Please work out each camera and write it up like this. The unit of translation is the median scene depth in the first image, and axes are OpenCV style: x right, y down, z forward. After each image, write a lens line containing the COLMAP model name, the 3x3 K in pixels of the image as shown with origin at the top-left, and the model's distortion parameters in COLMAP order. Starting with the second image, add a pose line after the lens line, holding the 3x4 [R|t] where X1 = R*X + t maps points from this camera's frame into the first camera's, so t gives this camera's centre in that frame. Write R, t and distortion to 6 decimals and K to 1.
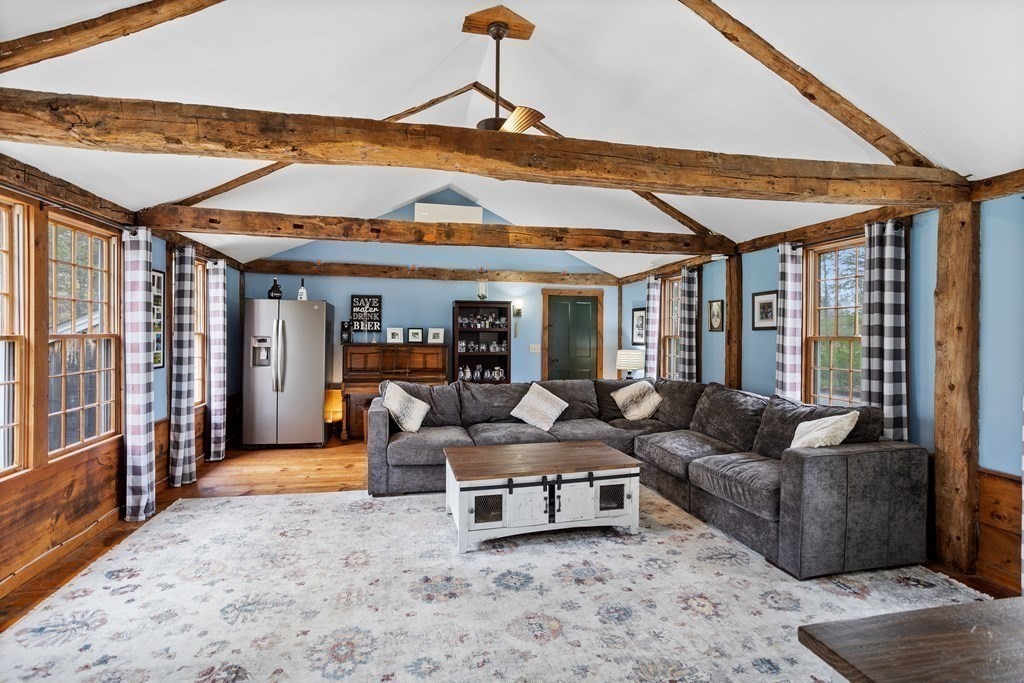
lens RADIAL K [[498.3, 0, 511.6], [0, 498.3, 339.3], [0, 0, 1]] dist [-0.000473, 0.000056]
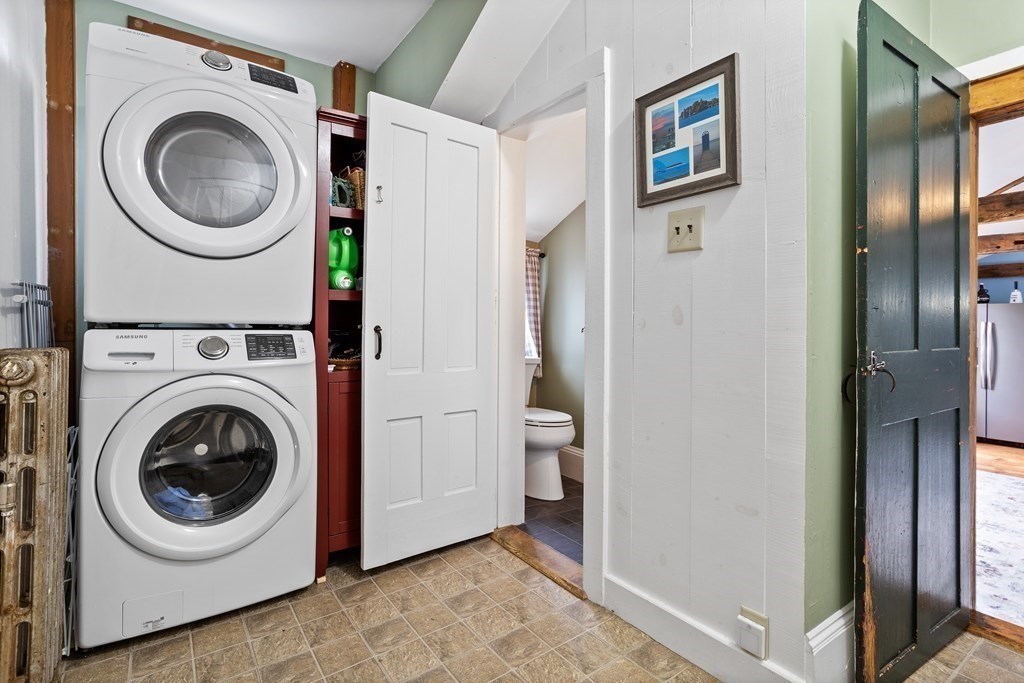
lens RADIAL K [[498.3, 0, 511.4], [0, 498.3, 333.7], [0, 0, 1]] dist [-0.000473, 0.000056]
pose [[0.399945, -0.007158, -0.916511, 0.107842], [-0.002235, 0.999959, -0.008785, -0.002939], [0.916536, 0.005562, 0.399913, -0.374922]]
